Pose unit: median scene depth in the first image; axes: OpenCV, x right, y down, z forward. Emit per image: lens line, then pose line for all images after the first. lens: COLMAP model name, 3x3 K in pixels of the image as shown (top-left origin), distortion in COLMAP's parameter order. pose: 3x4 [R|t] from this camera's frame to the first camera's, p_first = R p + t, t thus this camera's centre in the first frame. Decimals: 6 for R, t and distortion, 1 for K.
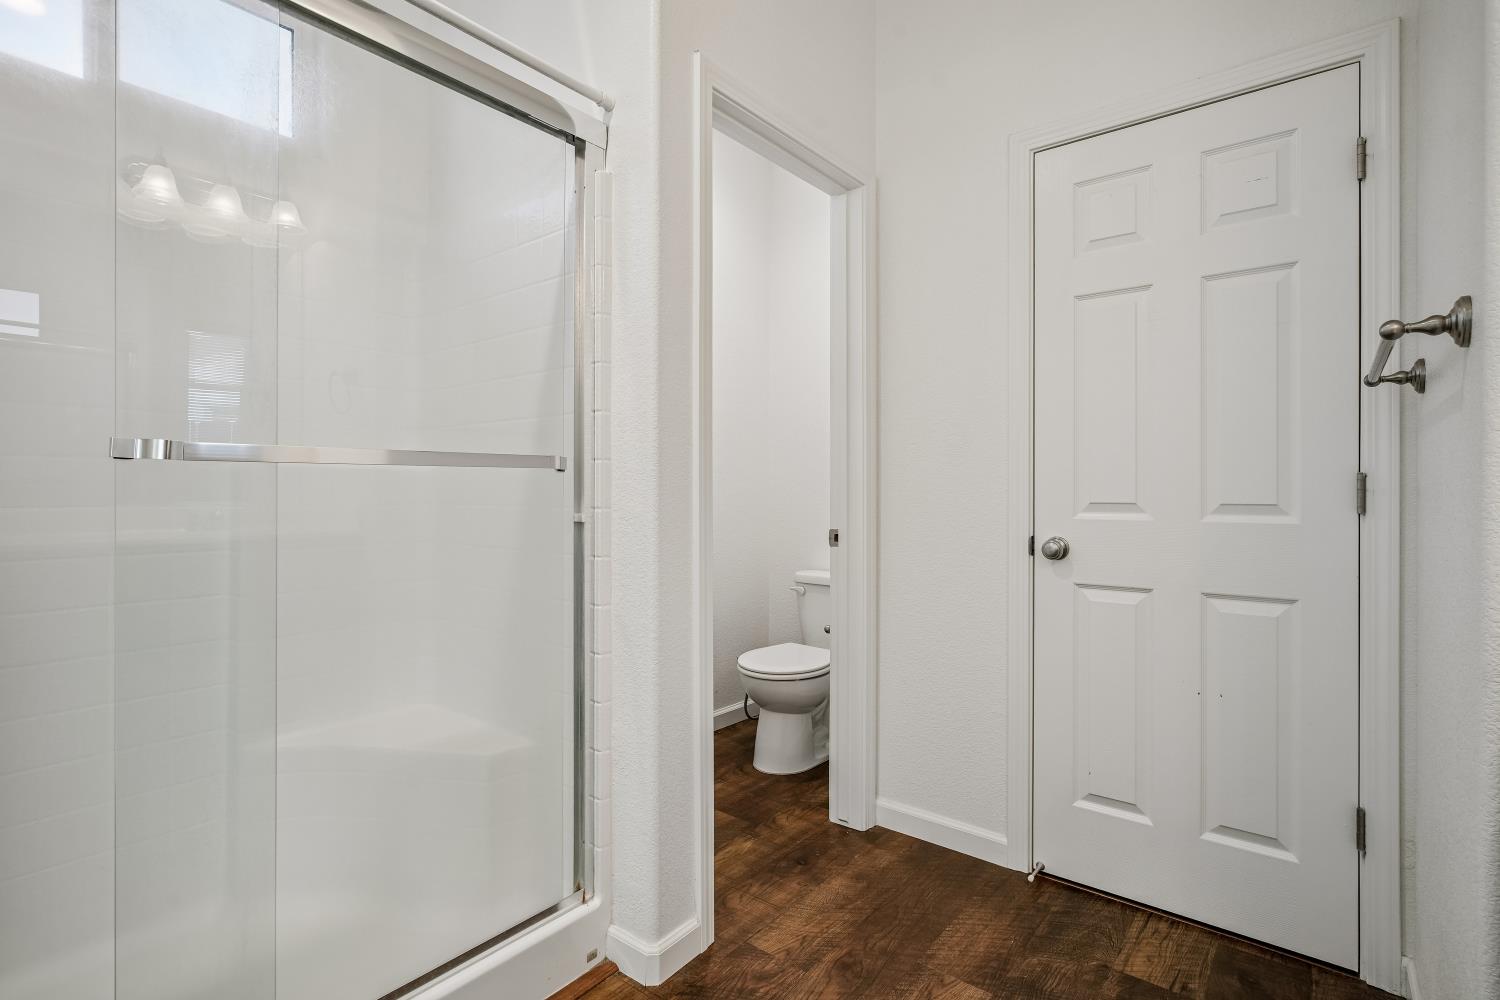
lens RADIAL K [[722.0, 0, 743.6], [0, 722.0, 491.7], [0, 0, 1]] dist [-0.002250, 0.001665]
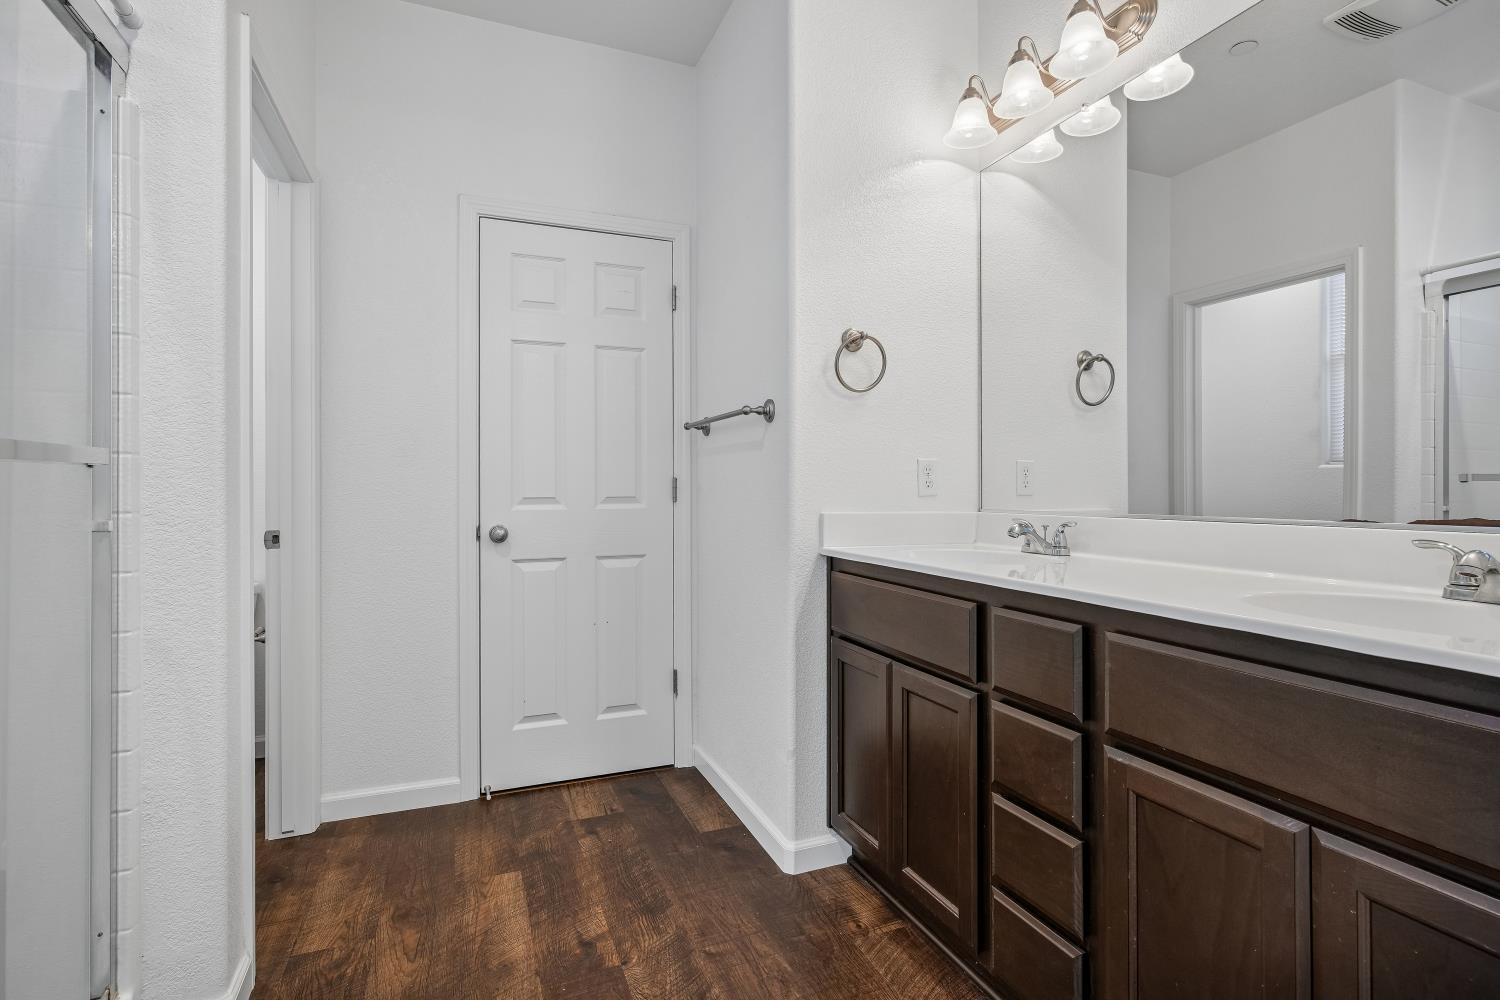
lens RADIAL K [[722.0, 0, 743.6], [0, 722.0, 491.7], [0, 0, 1]] dist [-0.002250, 0.001665]
pose [[0.493609, -0.008382, 0.869643, -0.526942], [0.005202, 0.999964, 0.006685, -0.002781], [-0.869668, 0.001224, 0.493635, -0.007541]]
